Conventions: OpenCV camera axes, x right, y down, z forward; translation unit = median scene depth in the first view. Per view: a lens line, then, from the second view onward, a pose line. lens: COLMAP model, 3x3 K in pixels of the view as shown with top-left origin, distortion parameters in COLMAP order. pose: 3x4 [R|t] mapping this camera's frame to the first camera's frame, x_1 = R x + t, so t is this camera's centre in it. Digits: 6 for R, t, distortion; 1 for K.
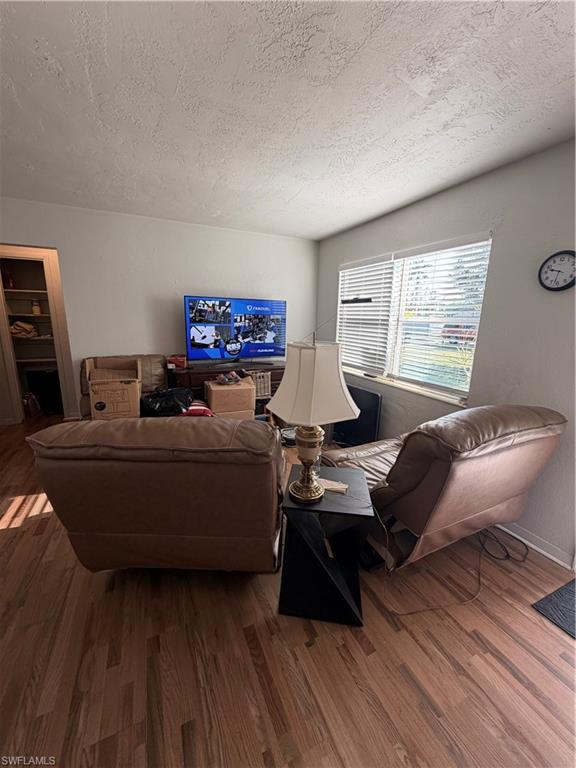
lens RADIAL K [[308.7, 0, 288.0], [0, 308.7, 384.0], [0, 0, 1]] dist [0.000199, 0.000025]
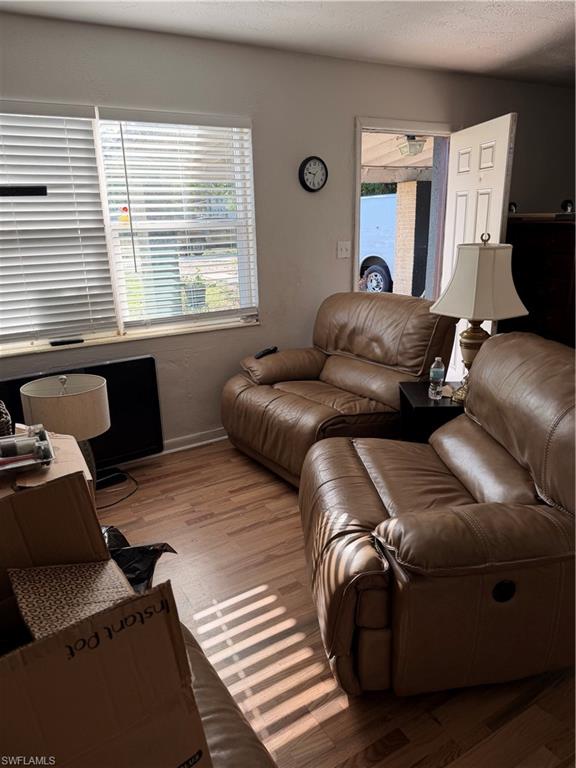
lens RADIAL K [[535.8, 0, 288.0], [0, 535.8, 384.0], [0, 0, 1]] dist [-0.003574, -0.001305]
pose [[-0.080662, -0.319208, 0.944246, -0.742188], [0.232941, 0.915062, 0.329242, -0.201657], [-0.969140, 0.246510, 0.000546, 0.781864]]
